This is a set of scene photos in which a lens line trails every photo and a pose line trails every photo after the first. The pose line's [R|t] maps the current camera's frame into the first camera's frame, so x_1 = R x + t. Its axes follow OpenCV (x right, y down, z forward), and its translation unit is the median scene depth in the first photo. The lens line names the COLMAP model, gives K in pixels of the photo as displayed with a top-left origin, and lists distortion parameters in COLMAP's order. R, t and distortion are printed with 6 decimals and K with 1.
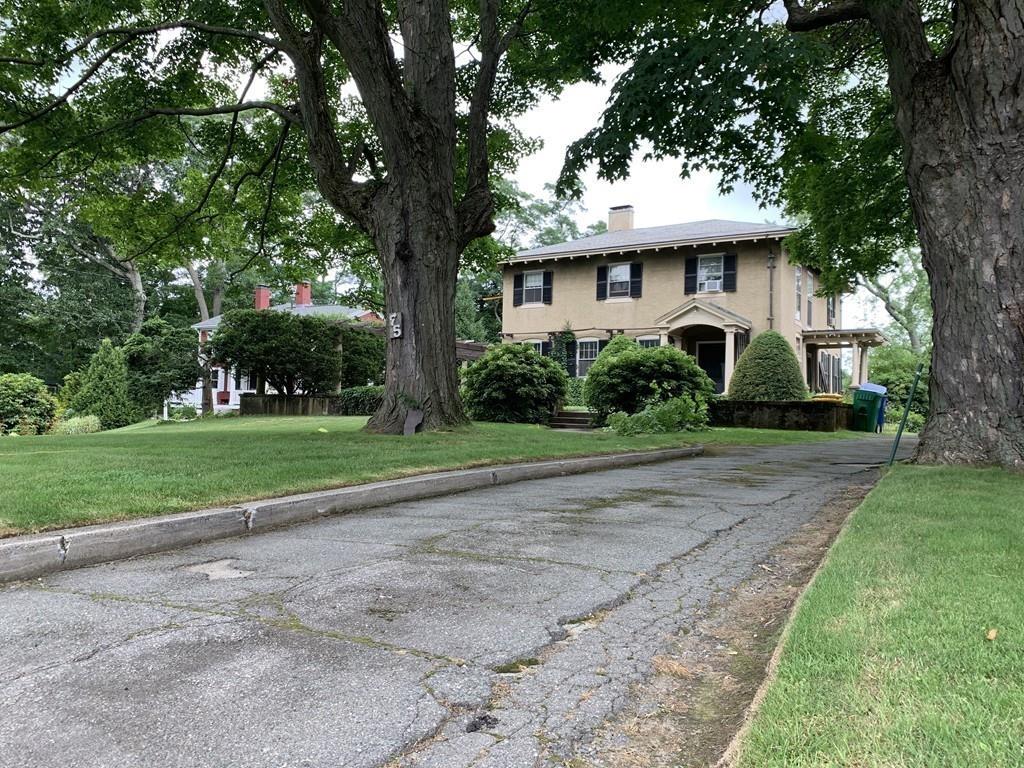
lens RADIAL K [[760.1, 0, 513.8], [0, 760.1, 381.9], [0, 0, 1]] dist [0.022658, -0.030401]
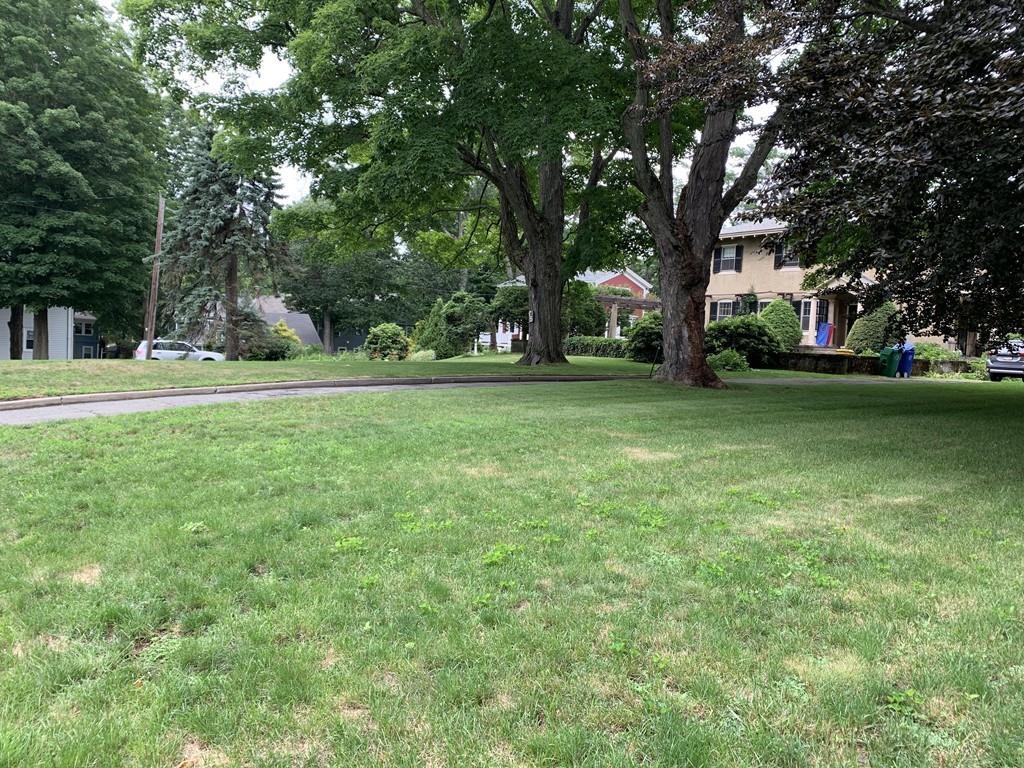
lens RADIAL K [[760.1, 0, 513.0], [0, 760.1, 391.4], [0, 0, 1]] dist [0.022658, -0.030401]
pose [[0.914534, 0.046165, -0.401867, 0.228058], [-0.007824, 0.995299, 0.096531, -0.023095], [0.404434, -0.085137, 0.910596, -0.347363]]
